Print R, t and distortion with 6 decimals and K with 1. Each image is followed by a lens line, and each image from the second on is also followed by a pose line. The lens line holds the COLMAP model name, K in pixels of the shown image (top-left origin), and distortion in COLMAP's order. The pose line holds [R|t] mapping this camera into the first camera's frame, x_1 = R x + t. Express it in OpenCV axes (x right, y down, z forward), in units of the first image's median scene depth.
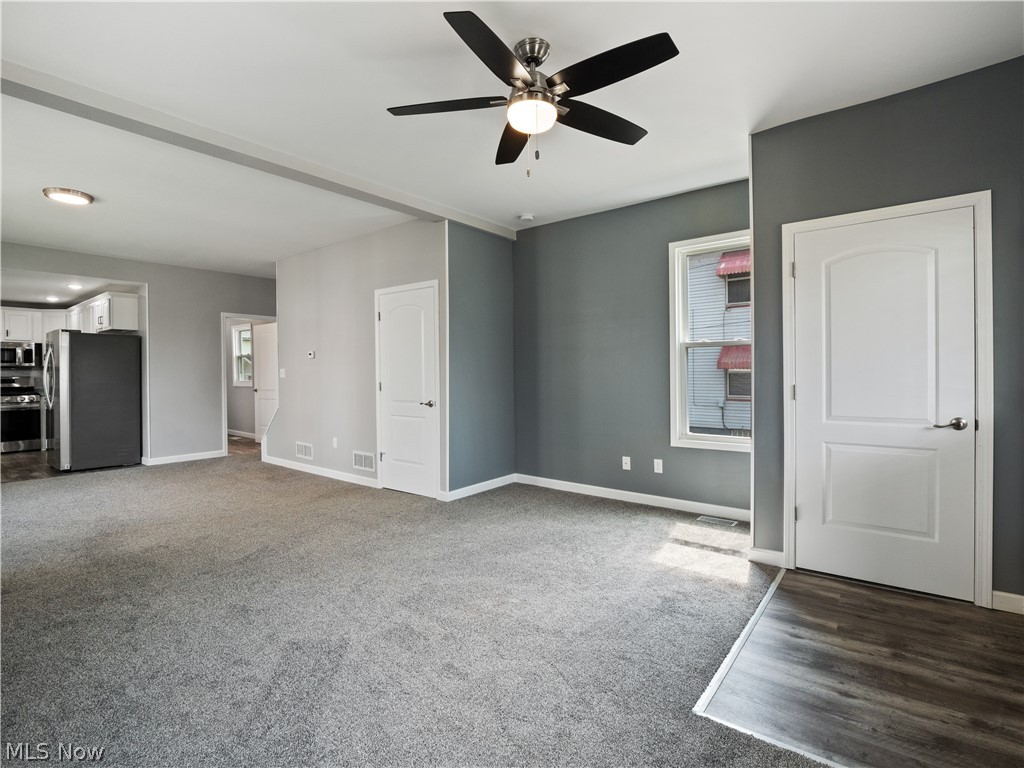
lens RADIAL K [[500.0, 0, 511.3], [0, 500.0, 378.1], [0, 0, 1]] dist [-0.025653, 0.000379]
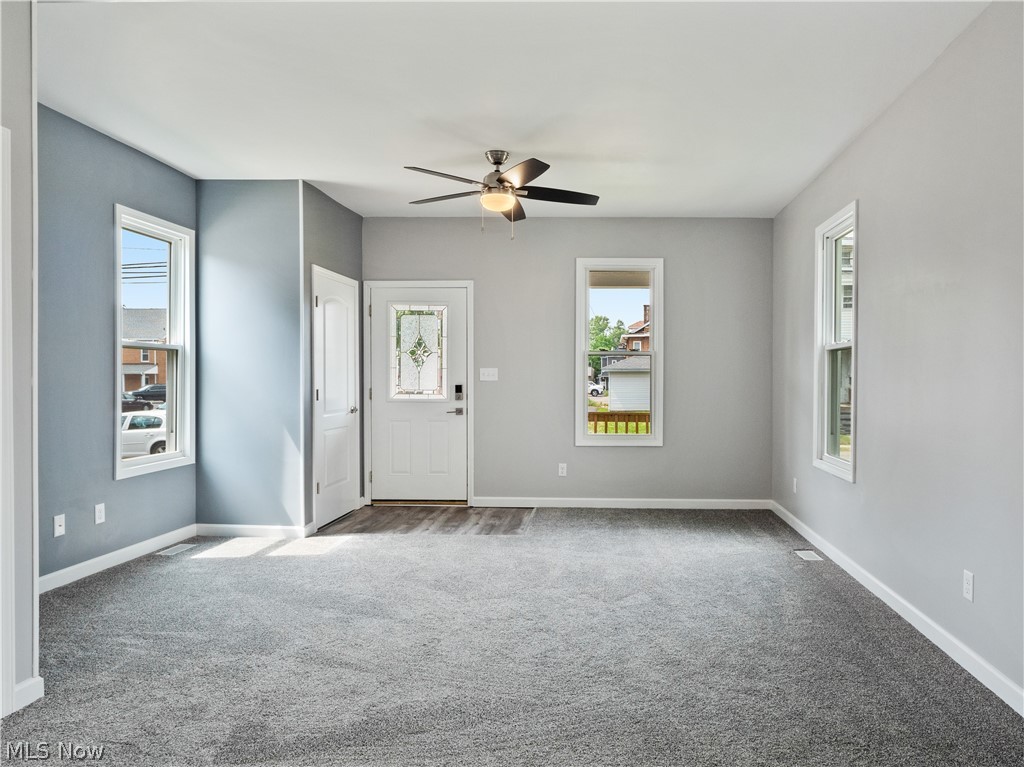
lens RADIAL K [[651.6, 0, 512.0], [0, 651.6, 383.5], [0, 0, 1]] dist [0.000533, -0.000608]
pose [[-0.495097, 0.002883, 0.868833, -0.640316], [0.015077, 0.999872, 0.005274, -0.005274], [-0.868707, 0.015710, -0.495077, 0.743791]]
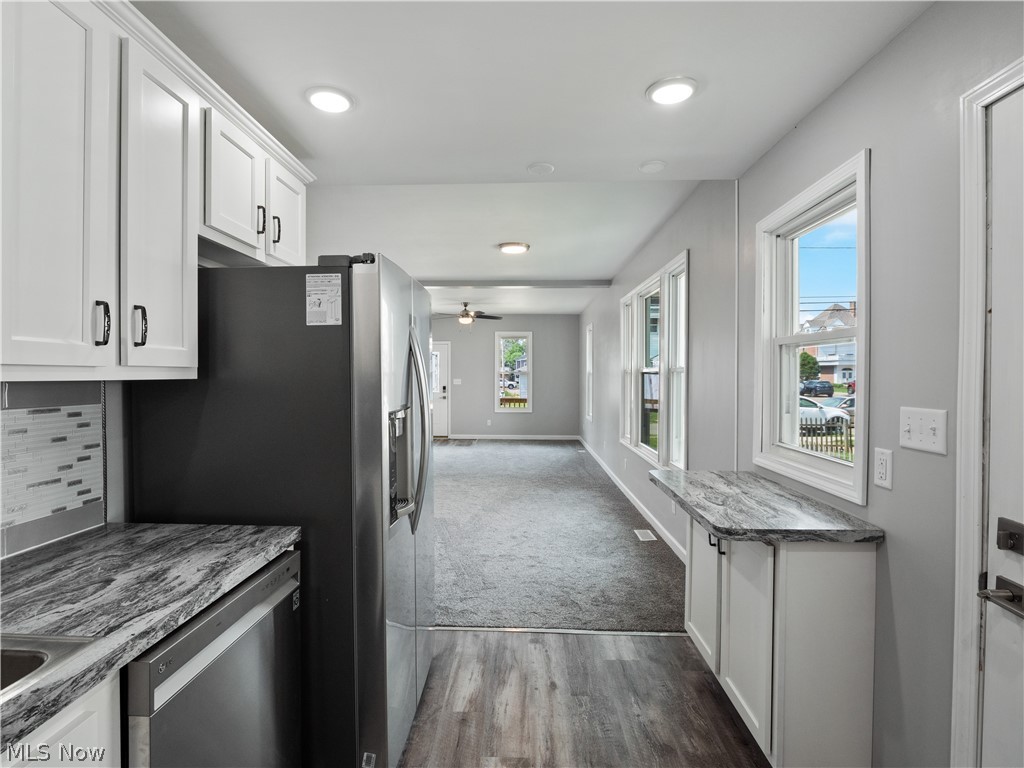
lens RADIAL K [[503.6, 0, 511.6], [0, 503.6, 371.5], [0, 0, 1]] dist [-0.000671, -0.000471]
pose [[-0.599584, 0.013900, 0.800191, -1.290653], [0.012861, 0.999887, -0.007732, -0.033814], [-0.800208, 0.005655, -0.599696, 1.190209]]
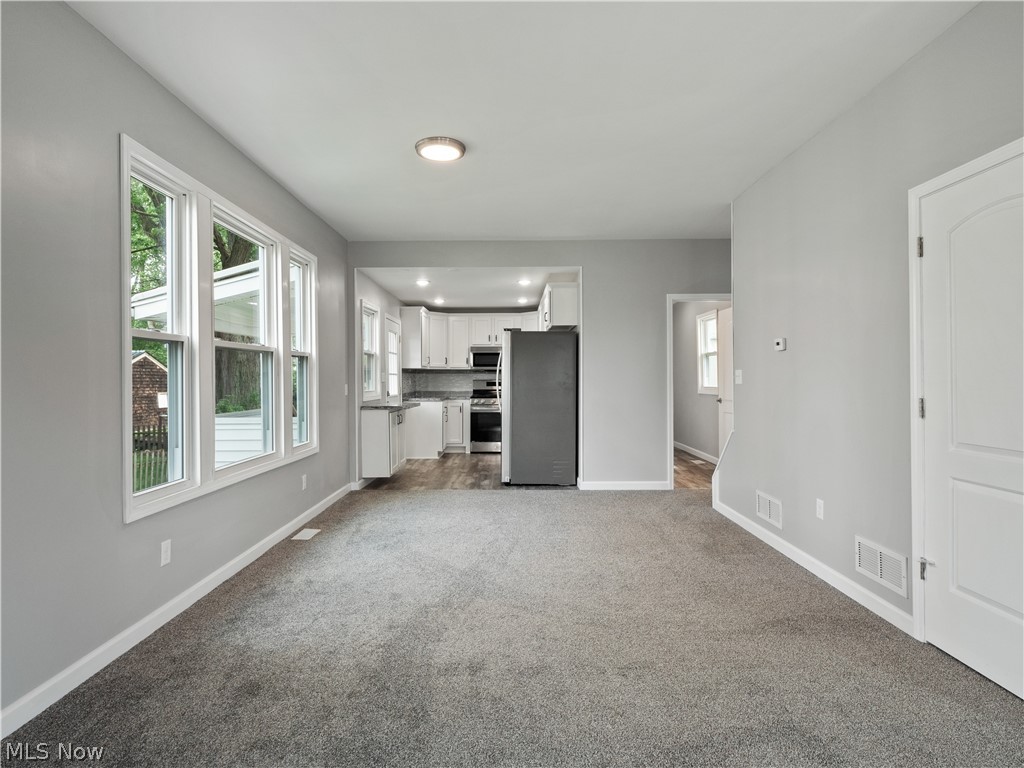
lens RADIAL K [[559.6, 0, 509.7], [0, 559.6, 379.2], [0, 0, 1]] dist [-0.000417, -0.002007]
pose [[0.616530, 0.005020, -0.787315, -0.087250], [-0.008643, 0.999963, -0.000393, -0.004704], [0.787284, 0.007047, 0.616550, 0.361029]]
